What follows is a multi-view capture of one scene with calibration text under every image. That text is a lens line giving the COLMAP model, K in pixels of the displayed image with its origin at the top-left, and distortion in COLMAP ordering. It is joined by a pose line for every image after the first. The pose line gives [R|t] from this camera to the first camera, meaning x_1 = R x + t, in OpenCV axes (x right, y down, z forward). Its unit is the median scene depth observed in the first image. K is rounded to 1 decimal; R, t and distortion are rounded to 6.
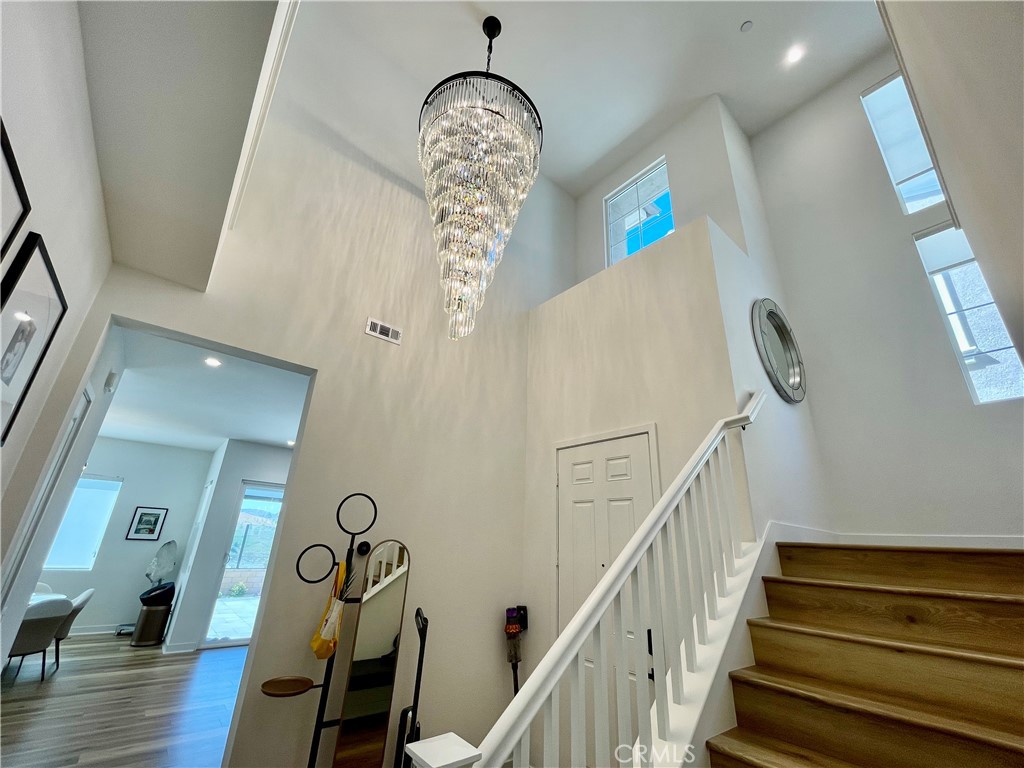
lens RADIAL K [[416.1, 0, 512.0], [0, 416.1, 384.0], [0, 0, 1]] dist [0.001879, 0.000296]
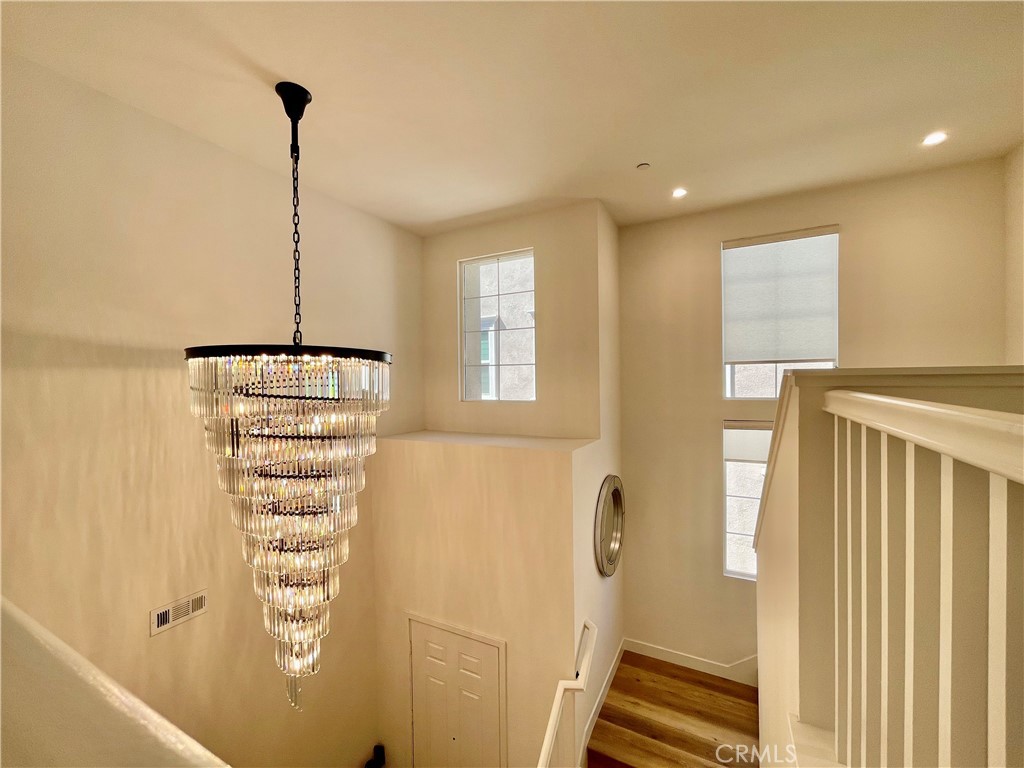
lens RADIAL K [[416.1, 0, 512.0], [0, 416.1, 384.0], [0, 0, 1]] dist [0.001879, 0.000296]
pose [[0.922361, -0.059259, 0.381756, -0.014799], [-0.090447, 0.927578, 0.362516, -0.802189], [-0.375591, -0.368899, 0.850203, 0.266907]]
